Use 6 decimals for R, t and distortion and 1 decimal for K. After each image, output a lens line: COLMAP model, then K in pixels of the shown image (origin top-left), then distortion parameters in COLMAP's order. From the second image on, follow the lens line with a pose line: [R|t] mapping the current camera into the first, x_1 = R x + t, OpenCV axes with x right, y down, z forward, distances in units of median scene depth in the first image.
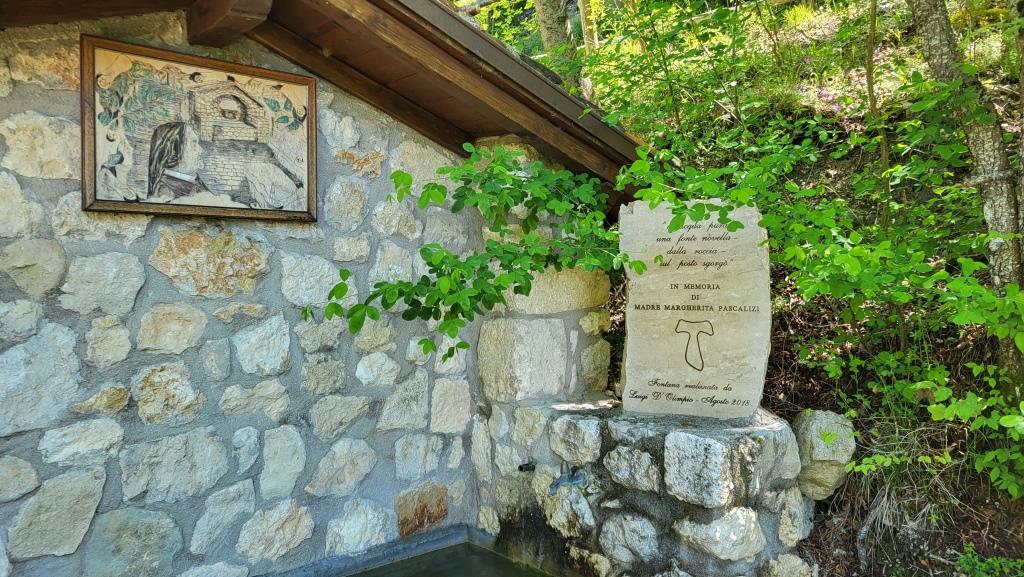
lens RADIAL K [[783.6, 0, 512.0], [0, 783.6, 288.5], [0, 0, 1]] dist [0.041430, -0.003120]
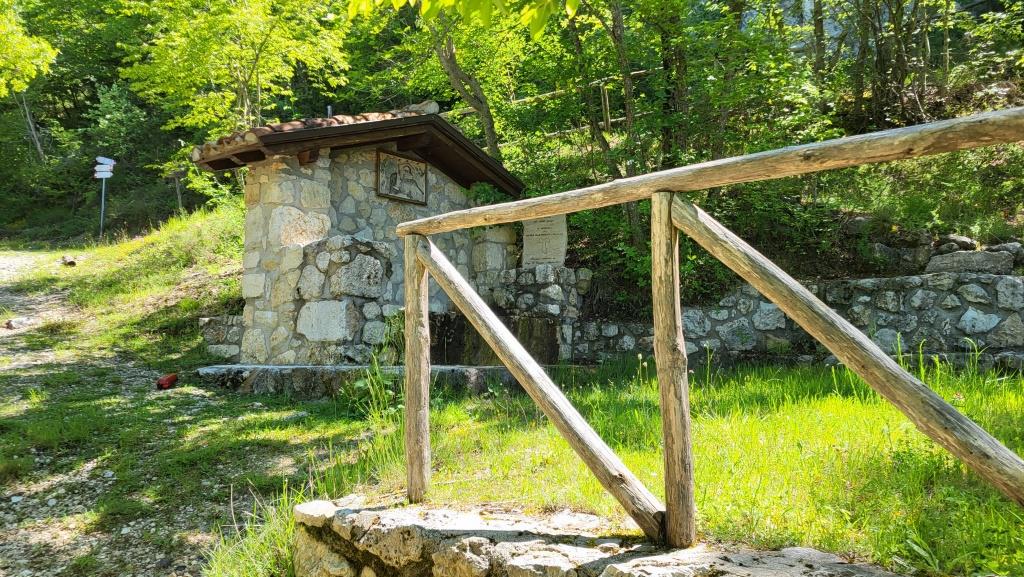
lens RADIAL K [[783.6, 0, 512.0], [0, 783.6, 288.5], [0, 0, 1]] dist [0.041430, -0.003120]
pose [[0.987909, 0.008620, 0.154795, -0.418913], [0.007386, 0.994703, -0.102529, 0.605831], [-0.154859, 0.102433, 0.982612, -2.243144]]
